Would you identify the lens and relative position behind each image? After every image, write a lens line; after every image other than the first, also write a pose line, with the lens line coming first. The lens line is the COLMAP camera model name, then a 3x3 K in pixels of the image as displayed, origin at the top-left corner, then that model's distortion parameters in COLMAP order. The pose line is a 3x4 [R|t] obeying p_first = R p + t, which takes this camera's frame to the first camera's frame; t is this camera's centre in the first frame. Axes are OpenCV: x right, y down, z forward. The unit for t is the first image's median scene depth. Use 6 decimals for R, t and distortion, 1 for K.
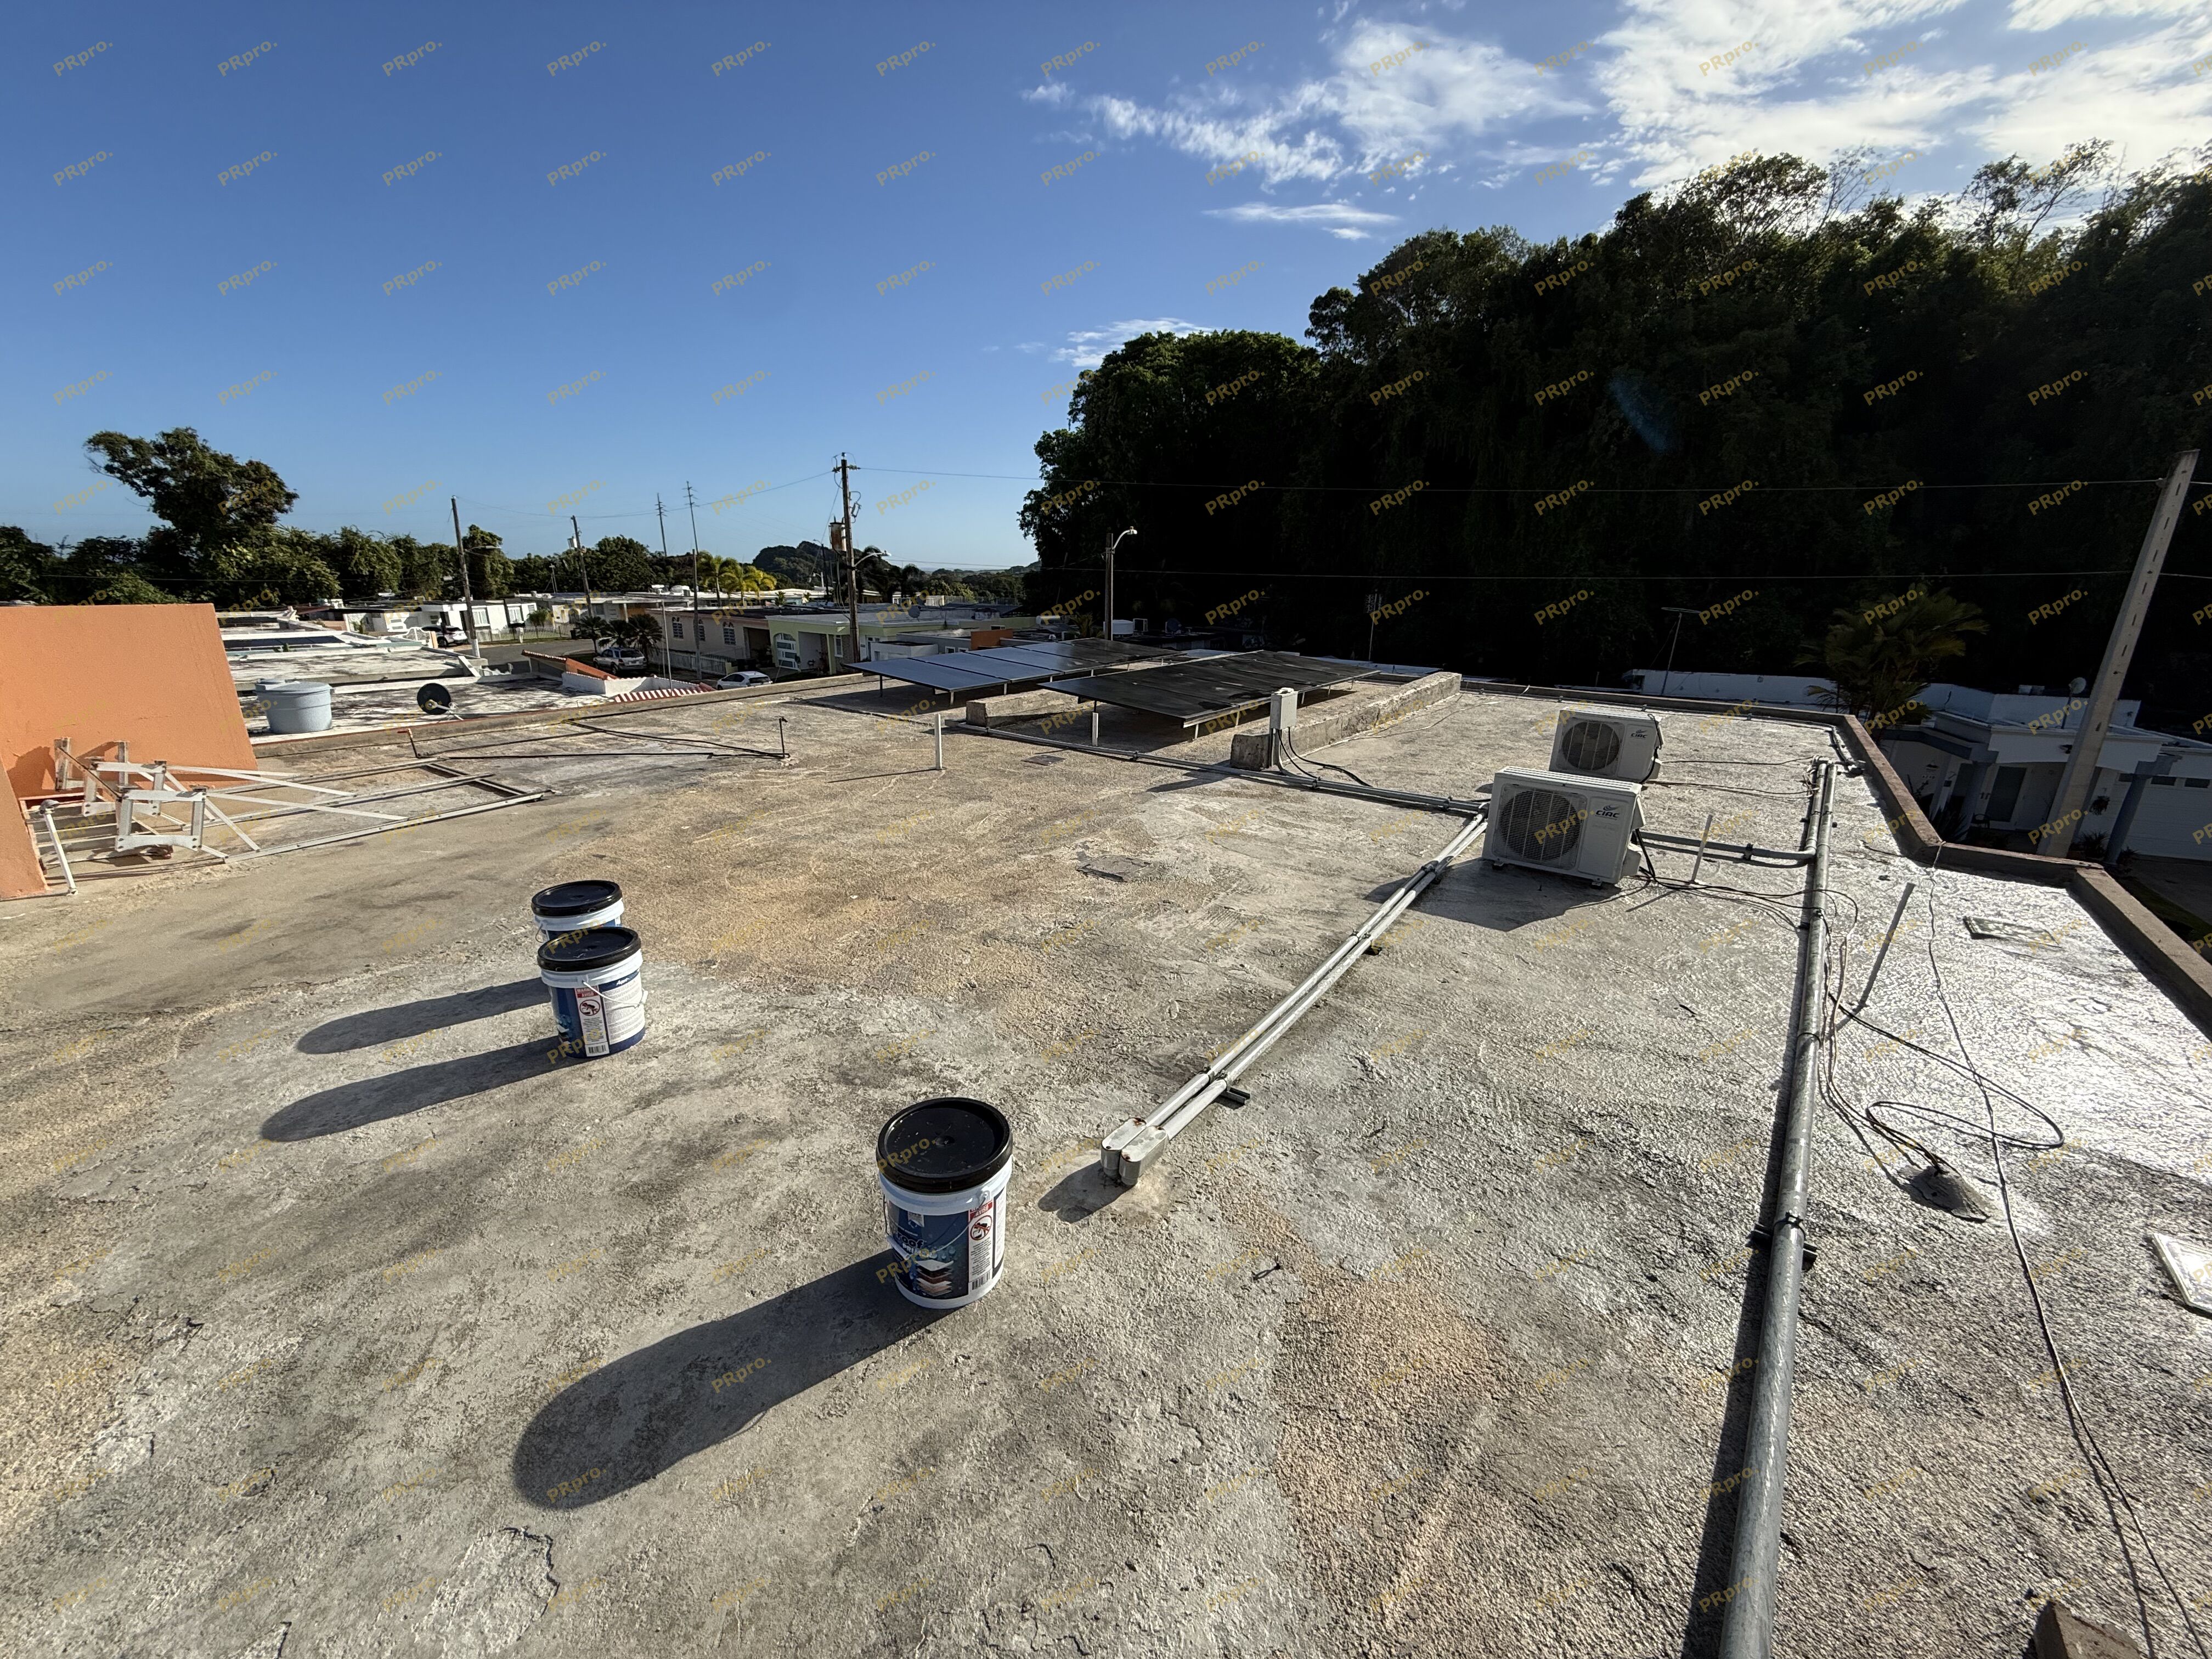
lens RADIAL K [[876.7, 0, 1096.4], [0, 876.7, 832.8], [0, 0, 1]] dist [-0.001453, 0.000313]
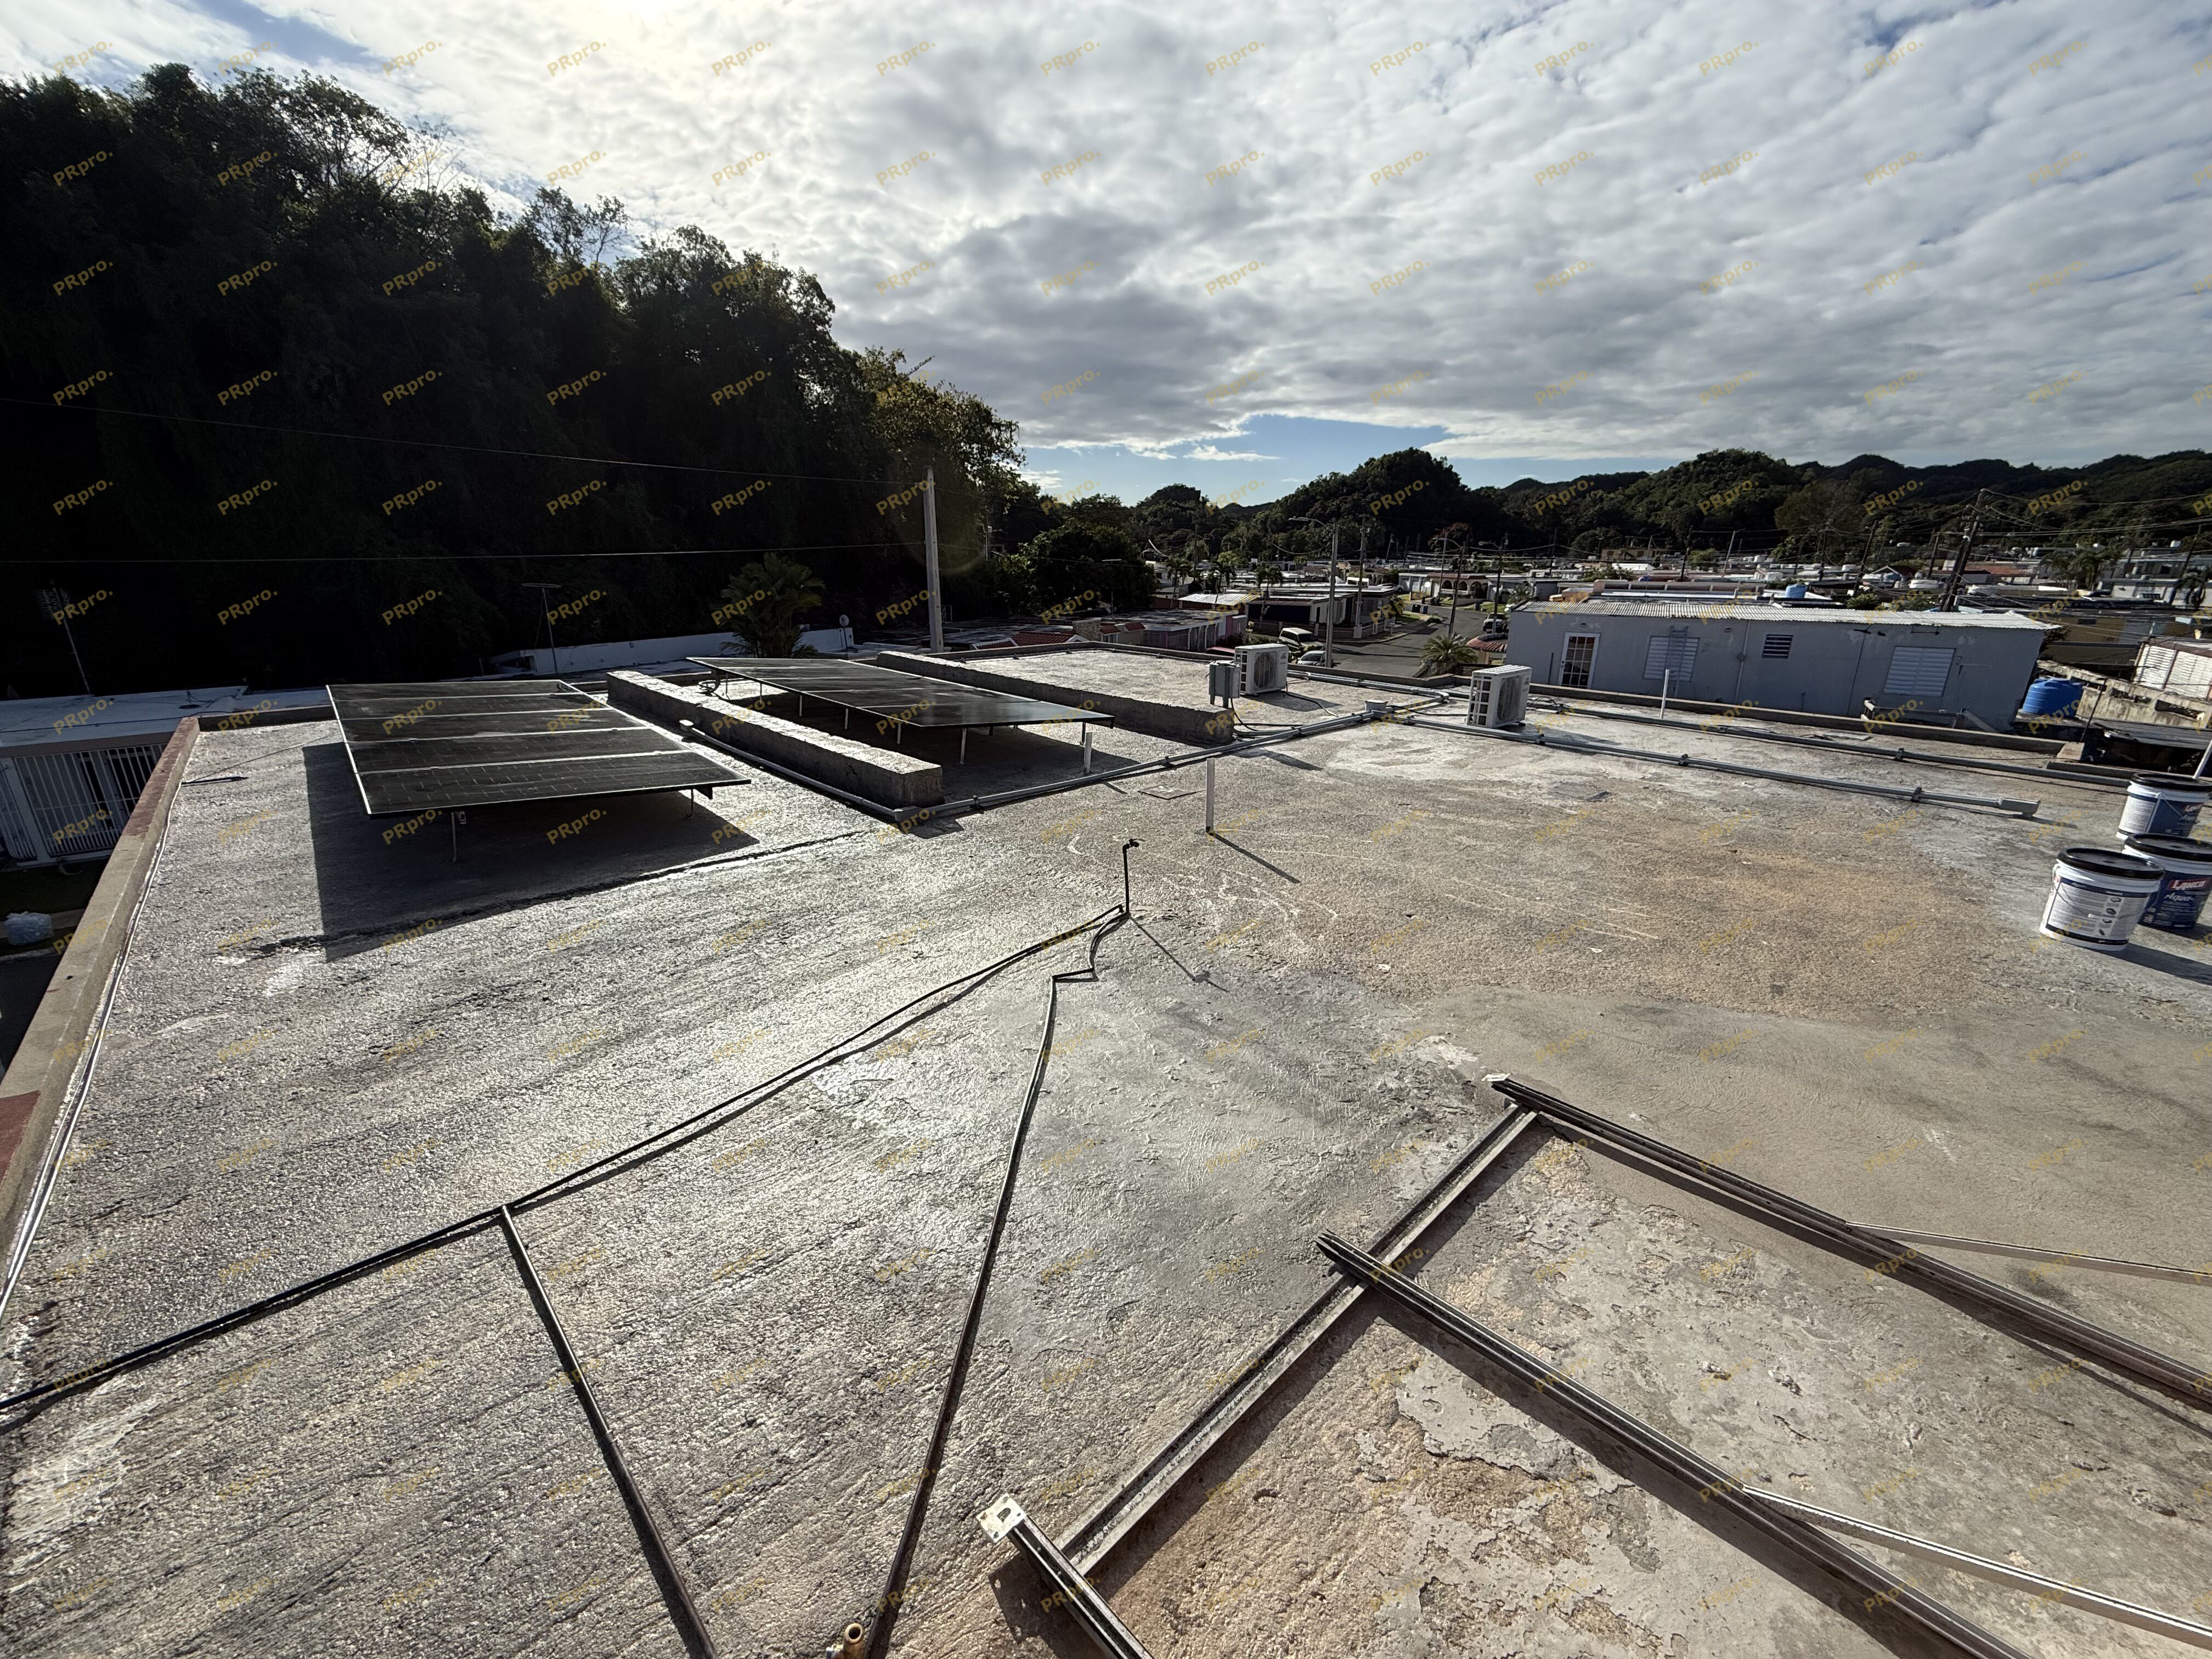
lens RADIAL K [[885.1, 0, 1106.0], [0, 885.1, 829.5], [0, 0, 1]] dist [-0.002683, -0.000362]
pose [[0.208389, -0.310409, 0.927481, -0.089633], [0.288993, 0.925499, 0.244814, -0.028543], [-0.934375, 0.217018, 0.282570, 0.089399]]
